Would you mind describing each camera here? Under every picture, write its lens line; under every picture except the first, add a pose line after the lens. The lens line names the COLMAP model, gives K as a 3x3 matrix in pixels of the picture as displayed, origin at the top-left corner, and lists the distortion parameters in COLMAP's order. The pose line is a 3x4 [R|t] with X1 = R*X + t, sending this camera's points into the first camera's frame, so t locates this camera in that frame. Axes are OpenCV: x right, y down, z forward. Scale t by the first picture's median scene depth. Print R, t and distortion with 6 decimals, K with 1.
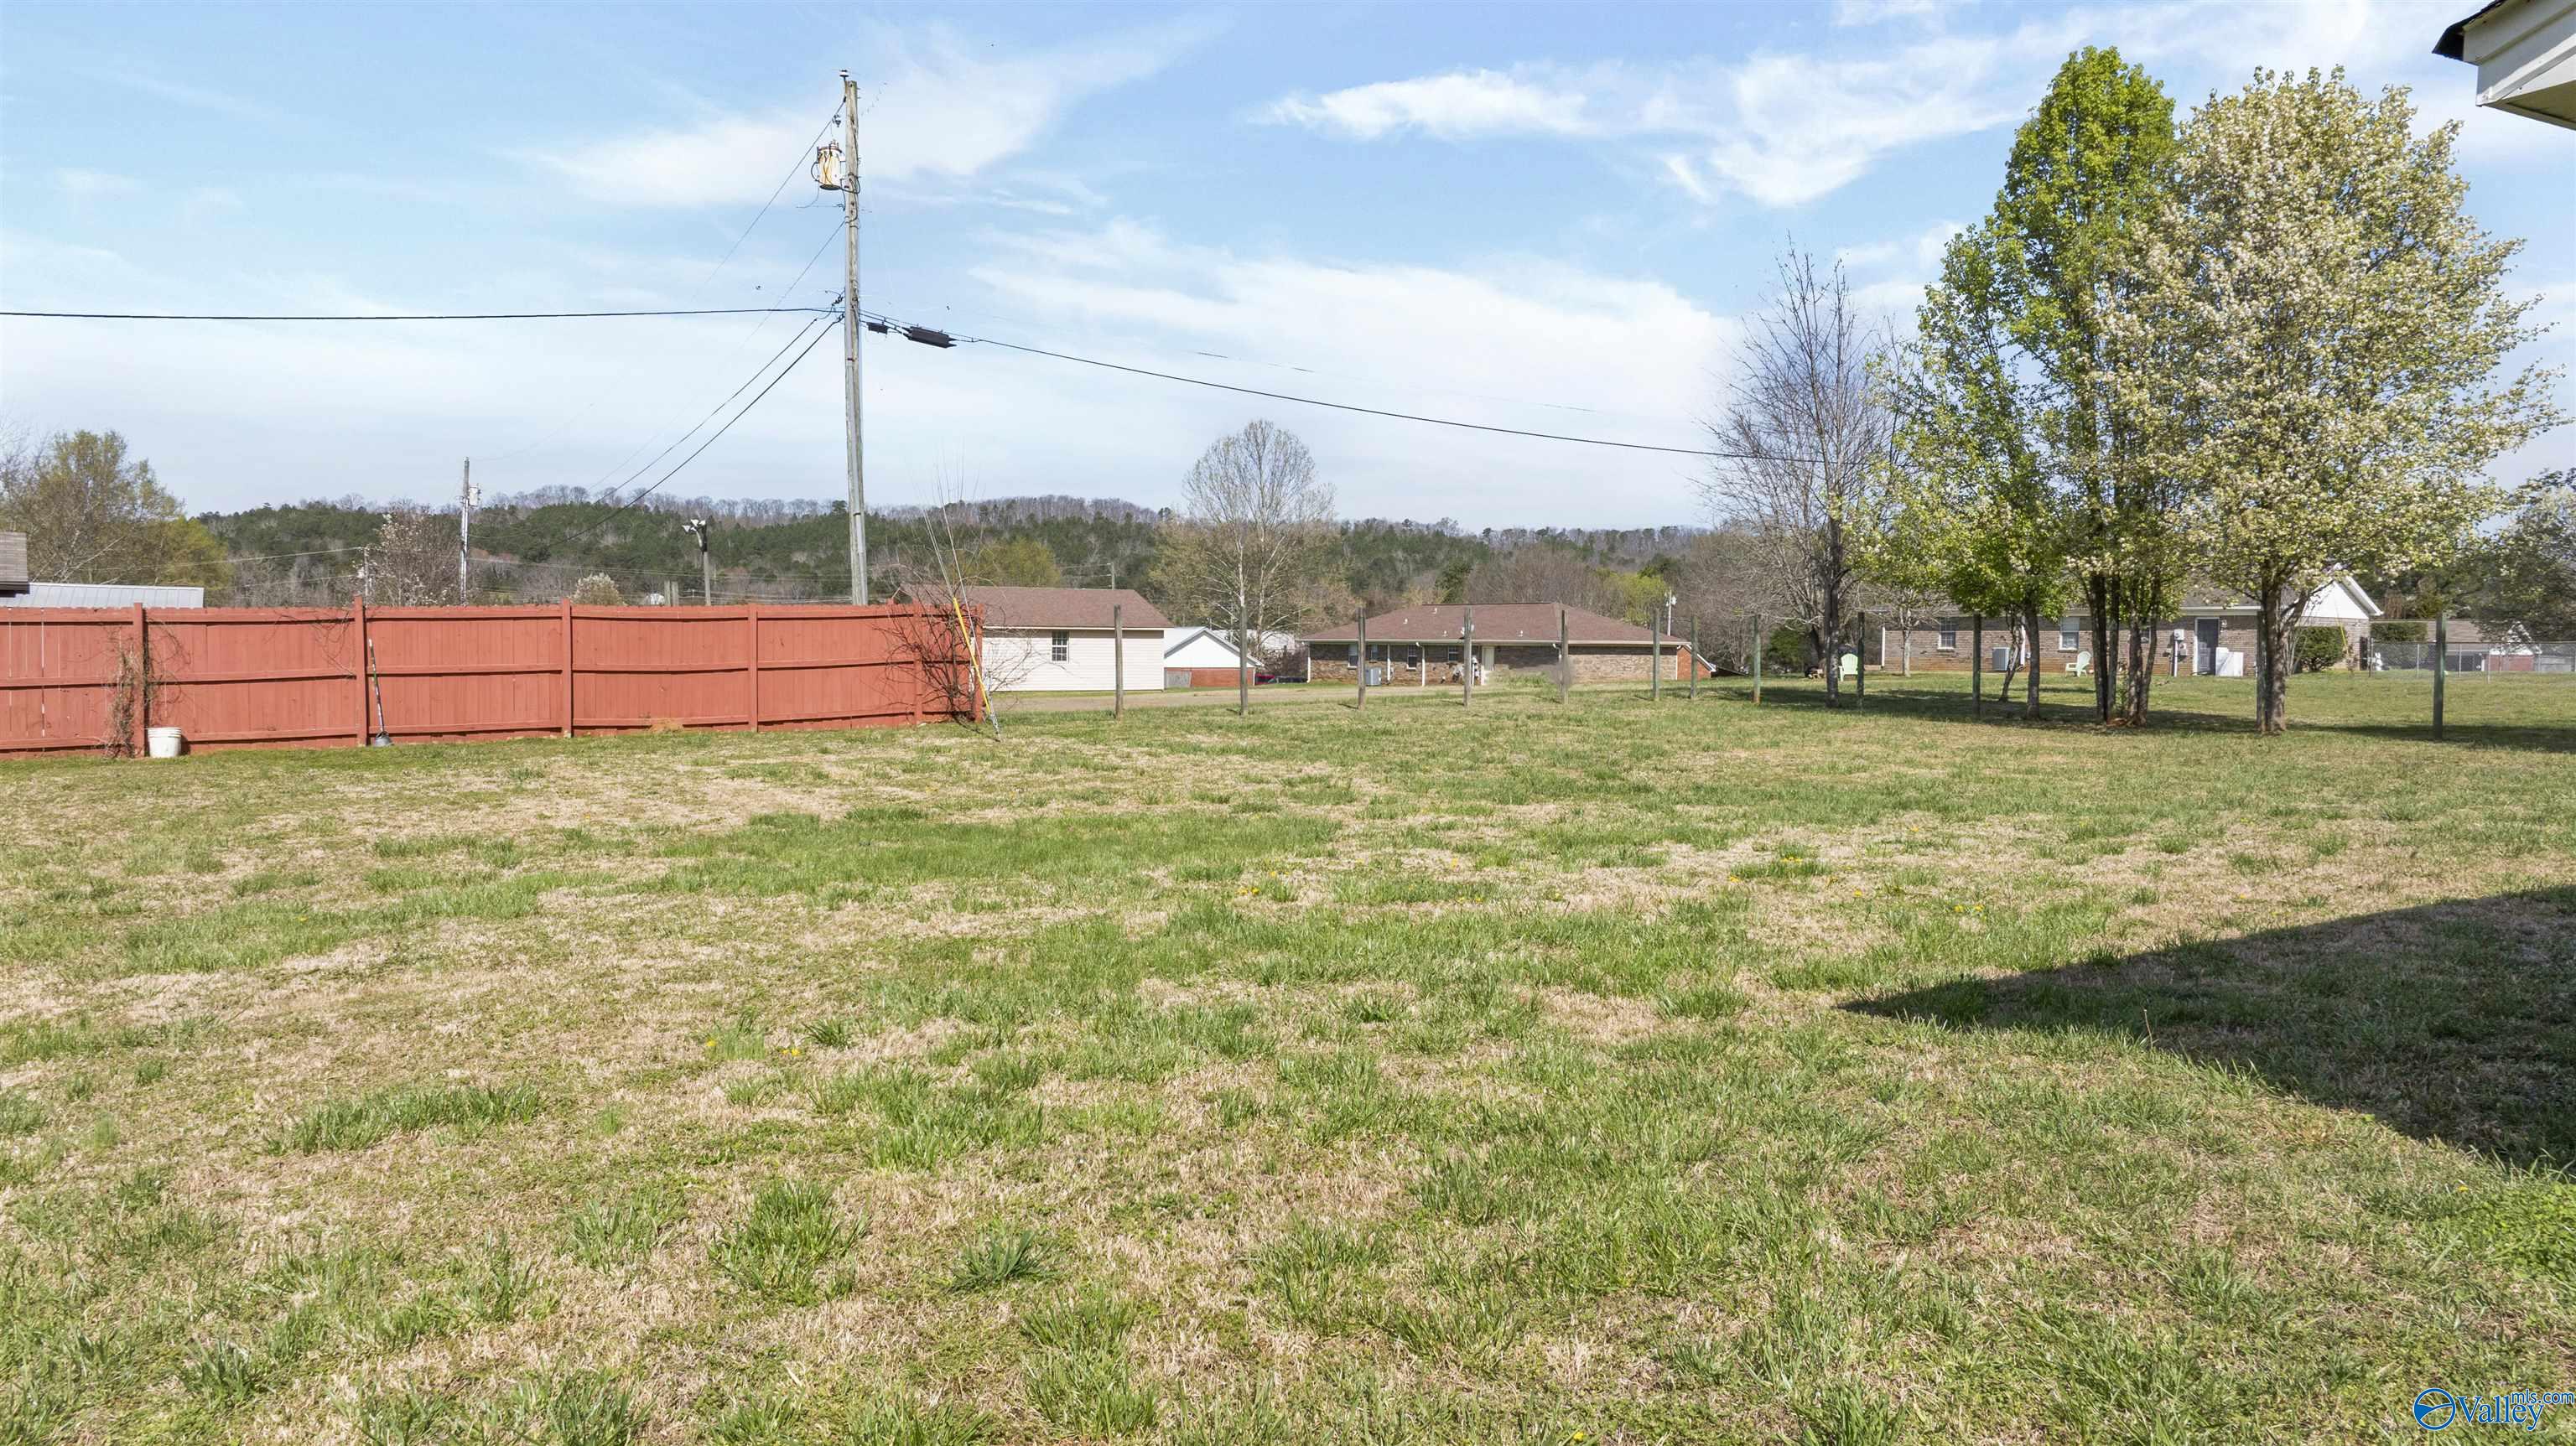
lens RADIAL K [[1818.7, 0, 1288.9], [0, 1818.7, 722.9], [0, 0, 1]] dist [-0.035323, 0.026300]
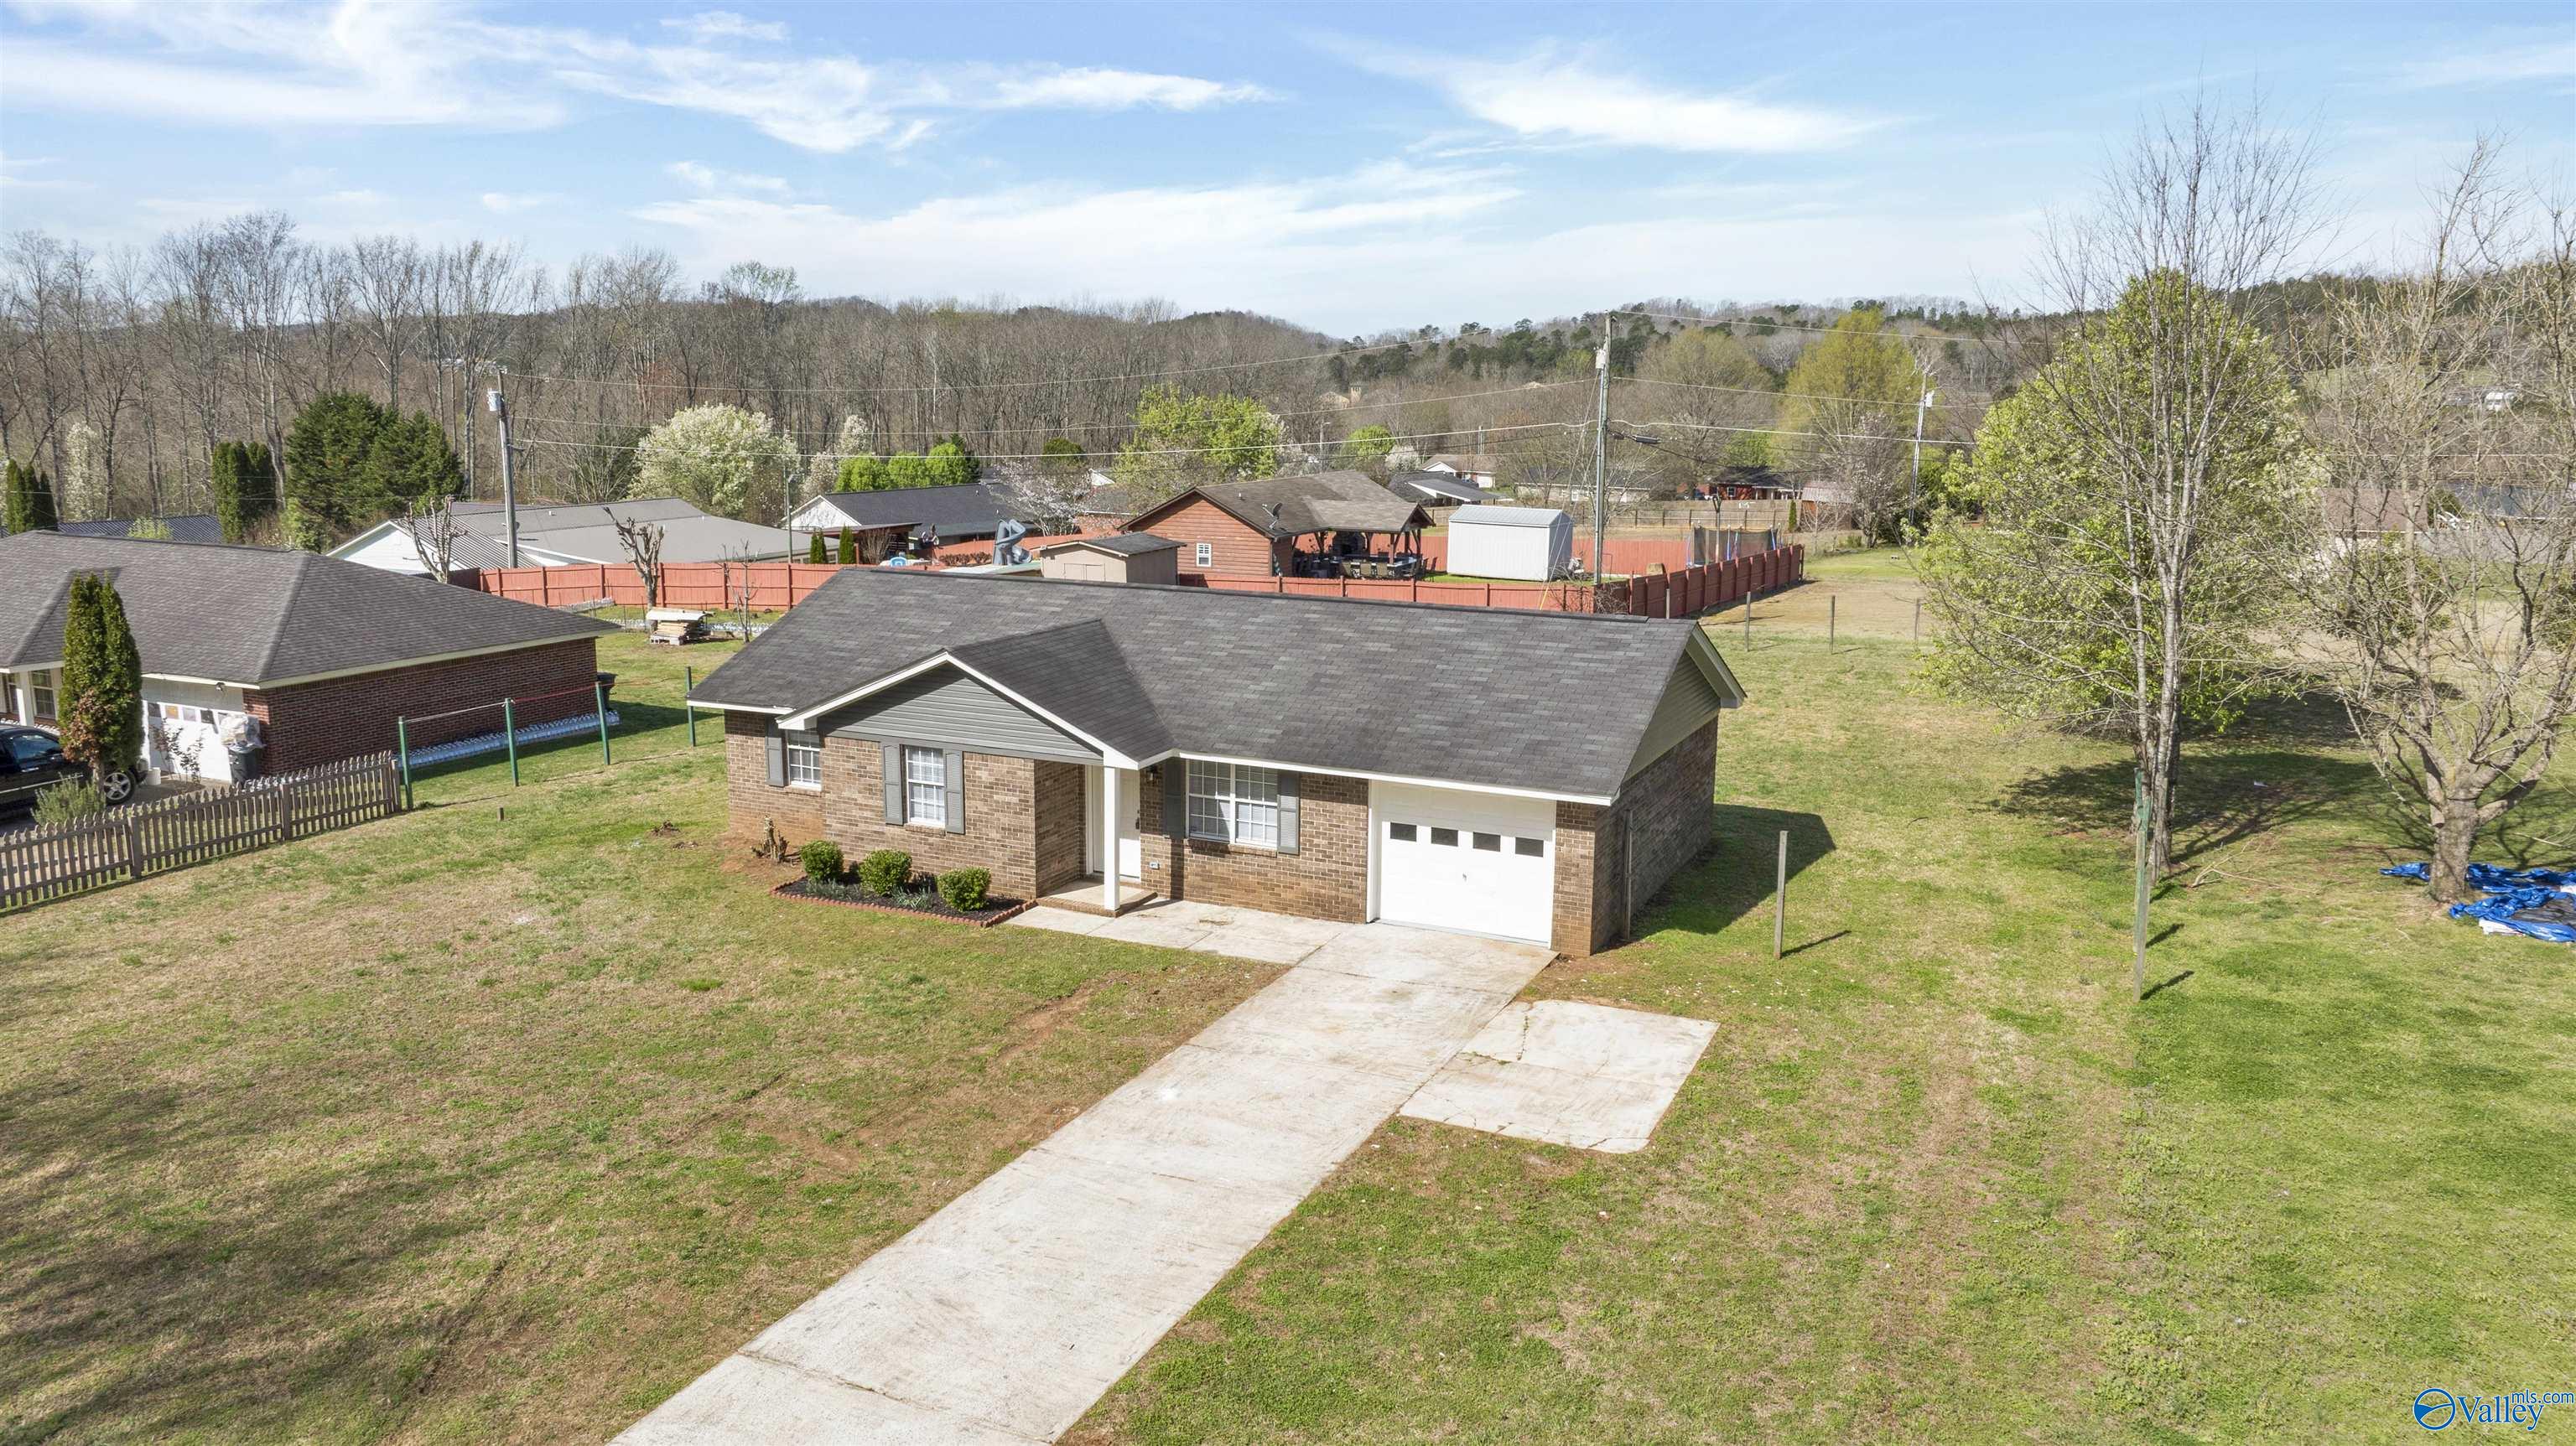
lens RADIAL K [[1818.7, 0, 1287.1], [0, 1818.7, 719.6], [0, 0, 1]] dist [-0.035323, 0.026300]
pose [[0.517863, 0.150482, -0.842124, 1.199363], [-0.042022, 0.987693, 0.150653, -0.178911], [0.854431, -0.042630, 0.517814, -0.331520]]
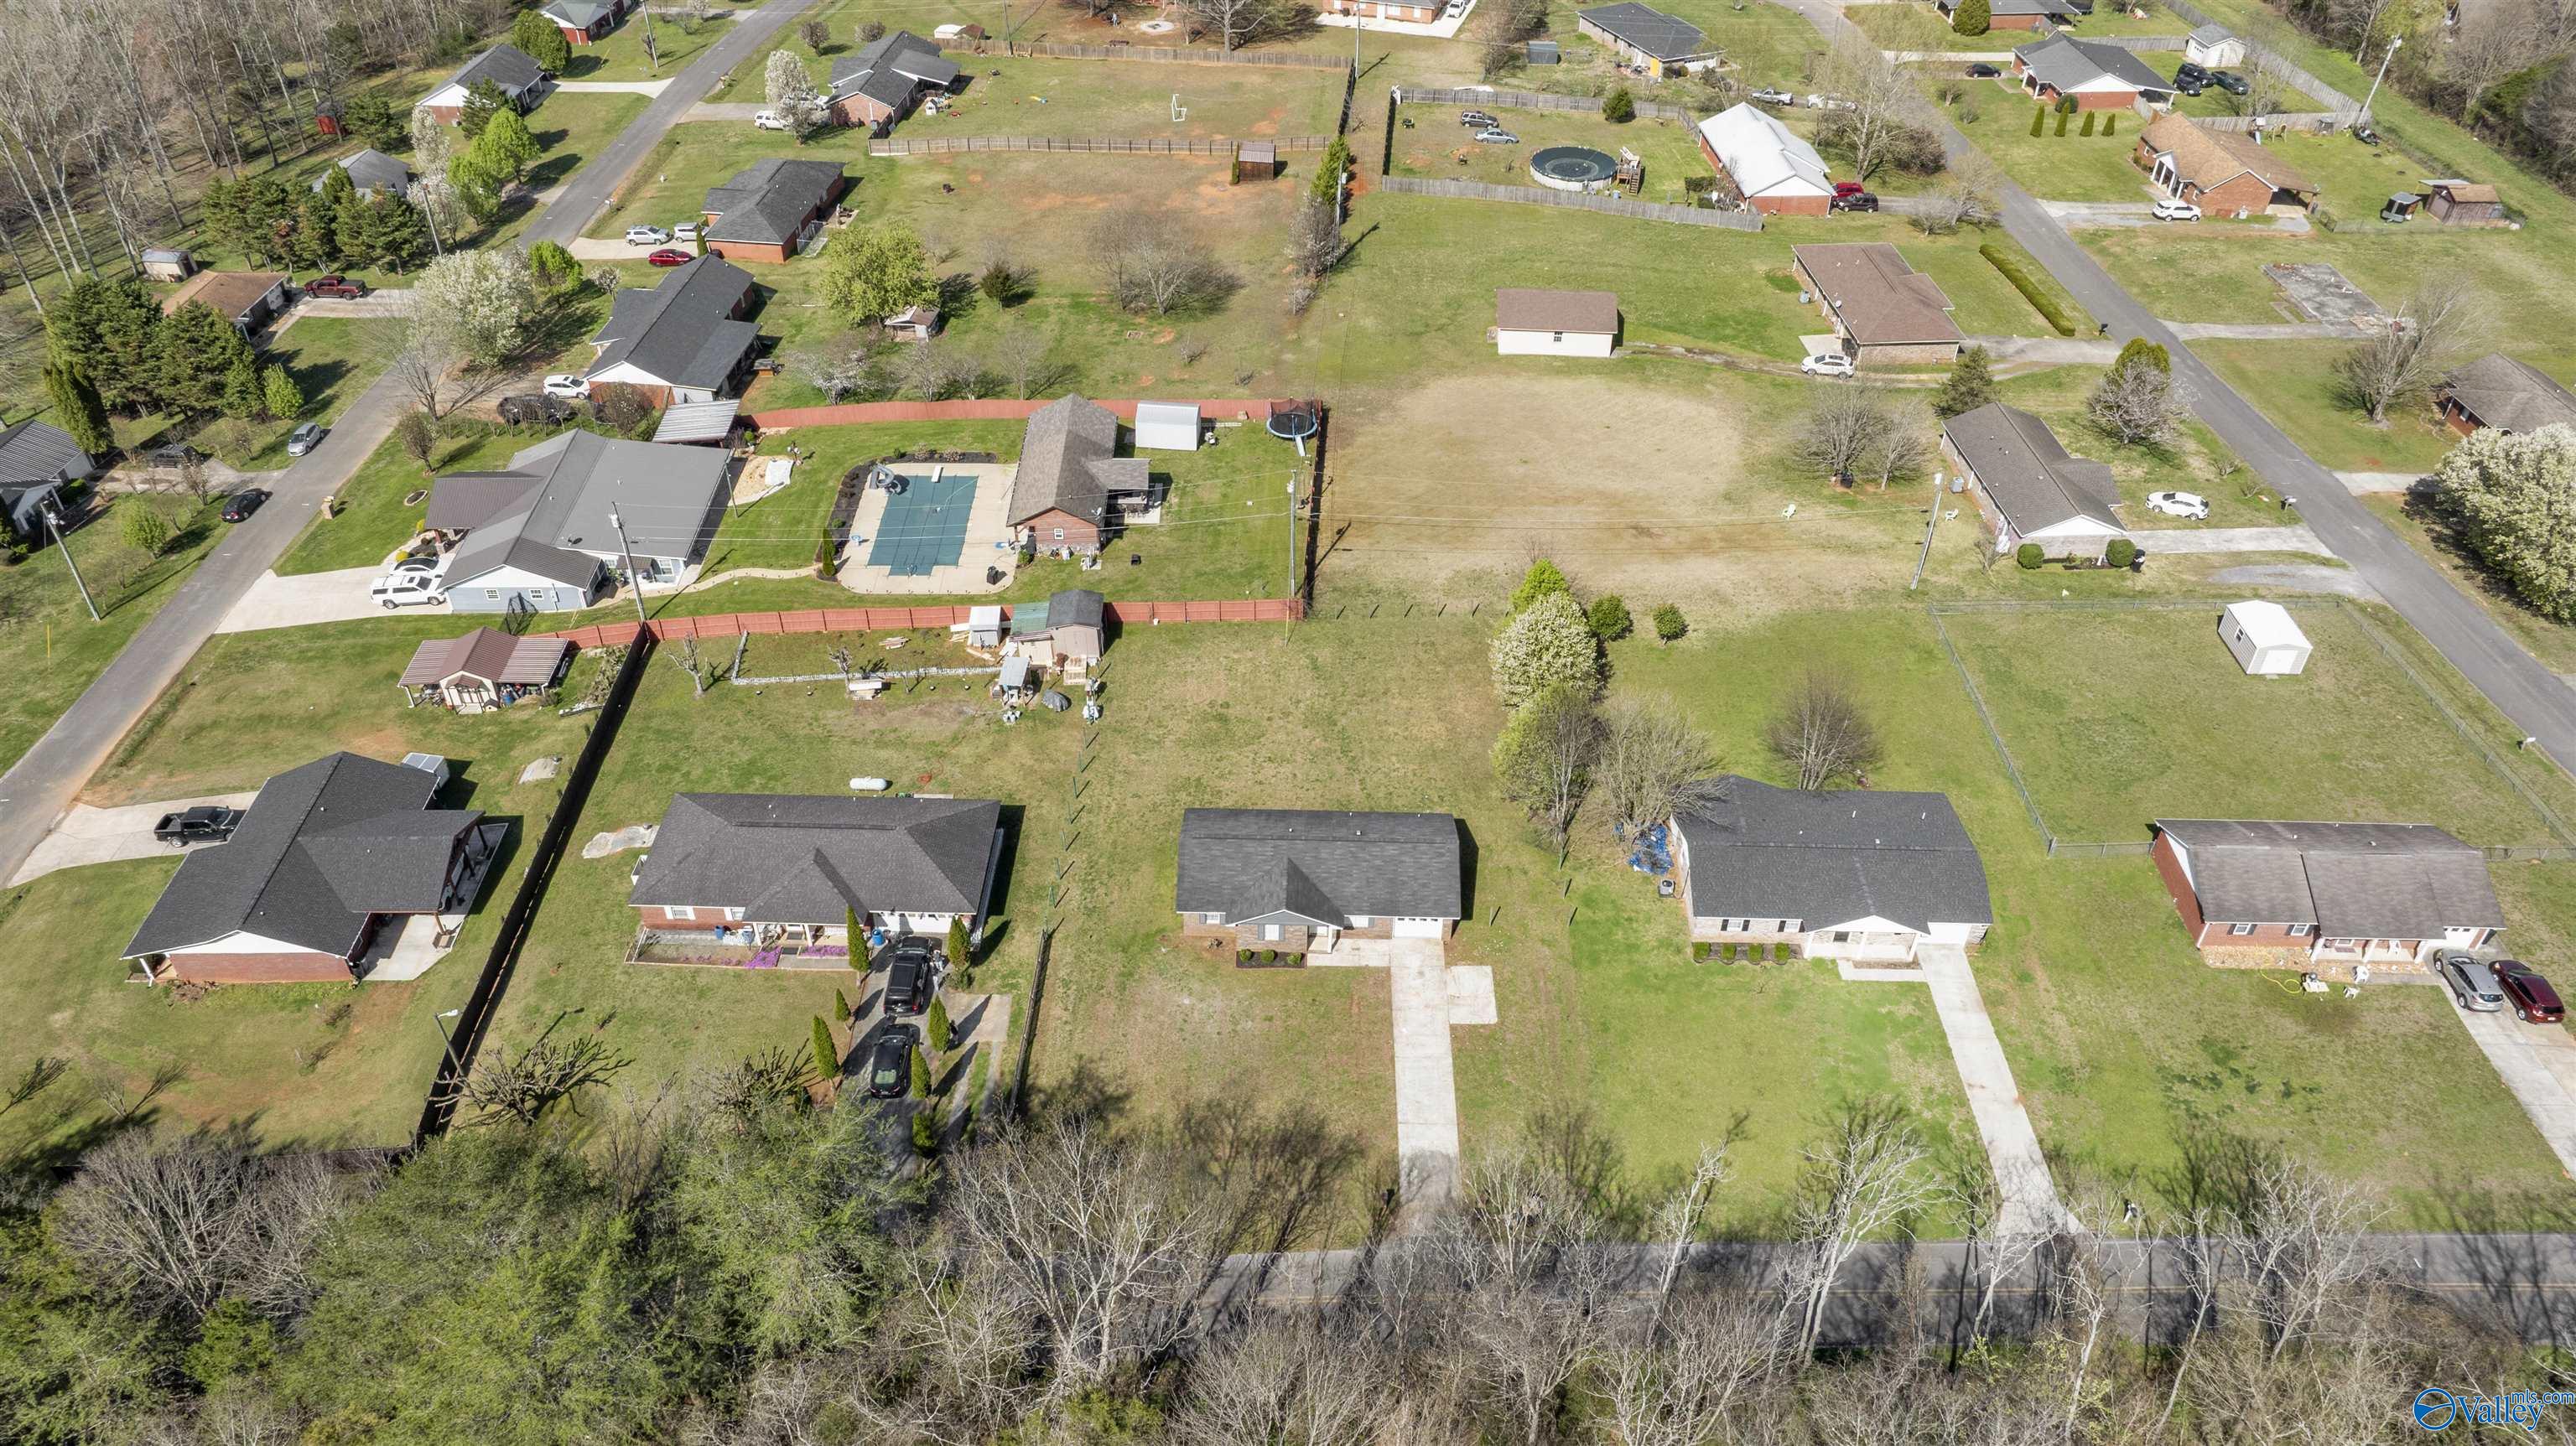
lens RADIAL K [[1818.7, 0, 1275.0], [0, 1818.7, 713.6], [0, 0, 1]] dist [-0.035323, 0.026300]
pose [[0.821015, 0.353923, -0.447965, 1.683803], [-0.018322, 0.800587, 0.598937, -2.239027], [0.570612, -0.483529, 0.663778, -1.968701]]
